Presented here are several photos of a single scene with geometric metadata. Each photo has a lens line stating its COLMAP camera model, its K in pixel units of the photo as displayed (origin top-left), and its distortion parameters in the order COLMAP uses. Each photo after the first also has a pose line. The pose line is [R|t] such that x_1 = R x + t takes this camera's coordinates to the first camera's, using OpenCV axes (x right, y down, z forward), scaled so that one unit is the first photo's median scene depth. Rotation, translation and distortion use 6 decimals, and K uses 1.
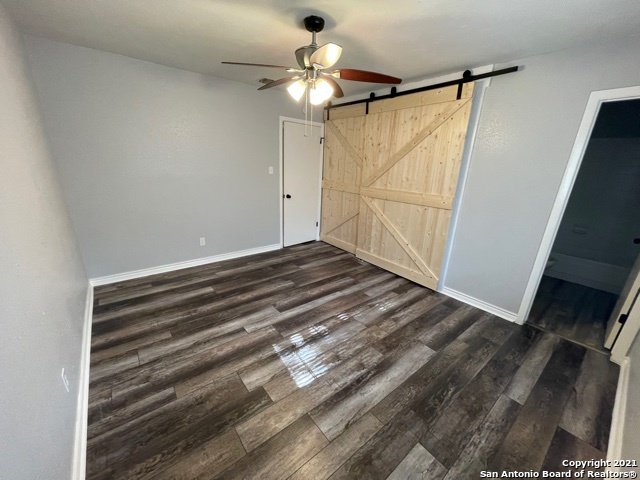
lens RADIAL K [[257.9, 0, 318.4], [0, 257.9, 242.5], [0, 0, 1]] dist [-0.001224, 0.000382]
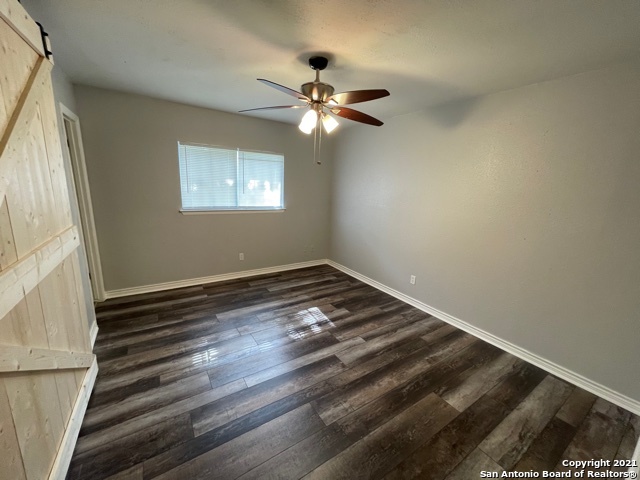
lens RADIAL K [[257.9, 0, 318.4], [0, 257.9, 242.5], [0, 0, 1]] dist [-0.001224, 0.000382]
pose [[-0.991718, -0.103238, 0.076403, -0.131390], [-0.048892, 0.853547, 0.518717, -0.567509], [-0.118765, 0.510686, -0.851525, 1.707225]]
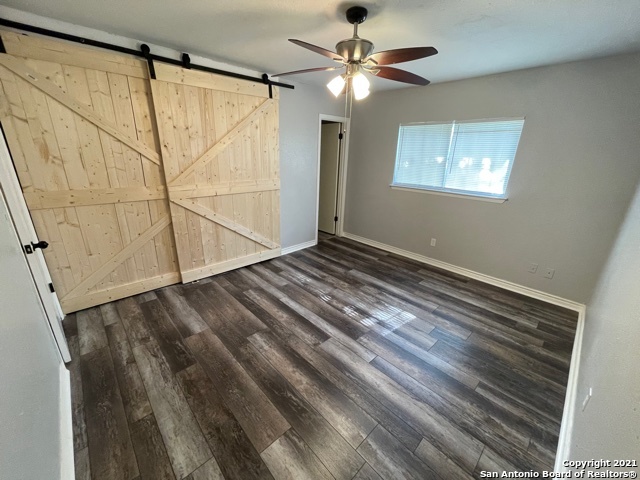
lens RADIAL K [[257.9, 0, 318.4], [0, 257.9, 242.5], [0, 0, 1]] dist [-0.001224, 0.000382]
pose [[-0.083352, -0.367102, 0.926439, -0.894776], [0.279513, 0.883742, 0.375331, -0.369603], [-0.956517, 0.290236, 0.028948, 1.003945]]
